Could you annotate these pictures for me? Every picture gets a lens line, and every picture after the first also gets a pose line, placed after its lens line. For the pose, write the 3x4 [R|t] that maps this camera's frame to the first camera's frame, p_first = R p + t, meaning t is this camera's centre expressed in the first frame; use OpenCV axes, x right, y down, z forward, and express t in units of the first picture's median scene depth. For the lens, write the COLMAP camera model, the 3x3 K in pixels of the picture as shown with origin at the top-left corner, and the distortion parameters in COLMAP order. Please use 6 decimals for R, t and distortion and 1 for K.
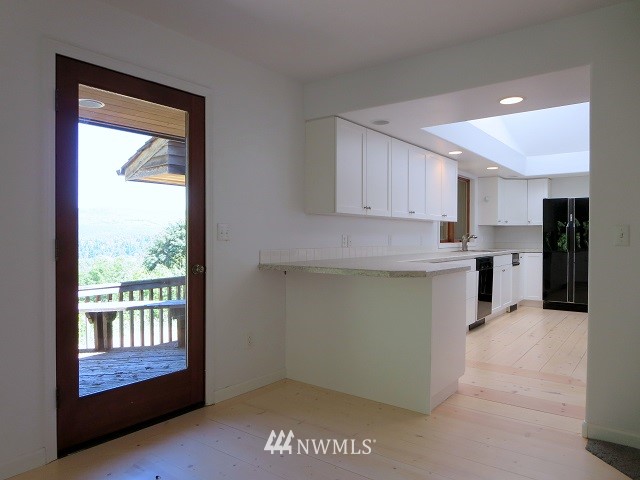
lens RADIAL K [[452.2, 0, 320.5], [0, 452.2, 241.8], [0, 0, 1]] dist [-0.022331, -0.000852]
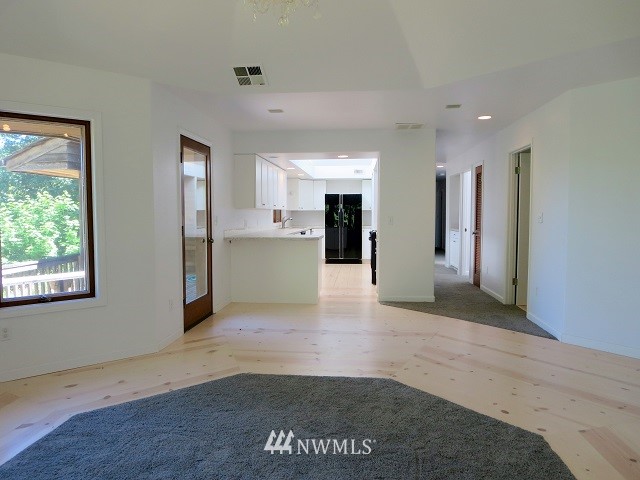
lens RADIAL K [[452.2, 0, 320.1], [0, 452.2, 239.1], [0, 0, 1]] dist [-0.022331, -0.000852]
pose [[0.849412, -0.034184, 0.526621, -0.380172], [0.011518, 0.998863, 0.046260, -0.011598], [-0.527604, -0.033228, 0.848840, -0.360617]]
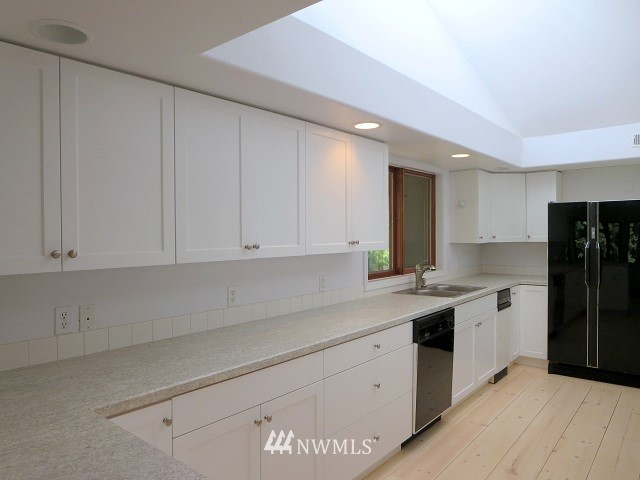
lens RADIAL K [[452.2, 0, 320.2], [0, 452.2, 242.5], [0, 0, 1]] dist [-0.022331, -0.000852]
pose [[0.998906, -0.009376, -0.045812, 0.210850], [0.009906, 0.999886, 0.011360, -0.052675], [0.045700, -0.011802, 0.998885, 0.364403]]
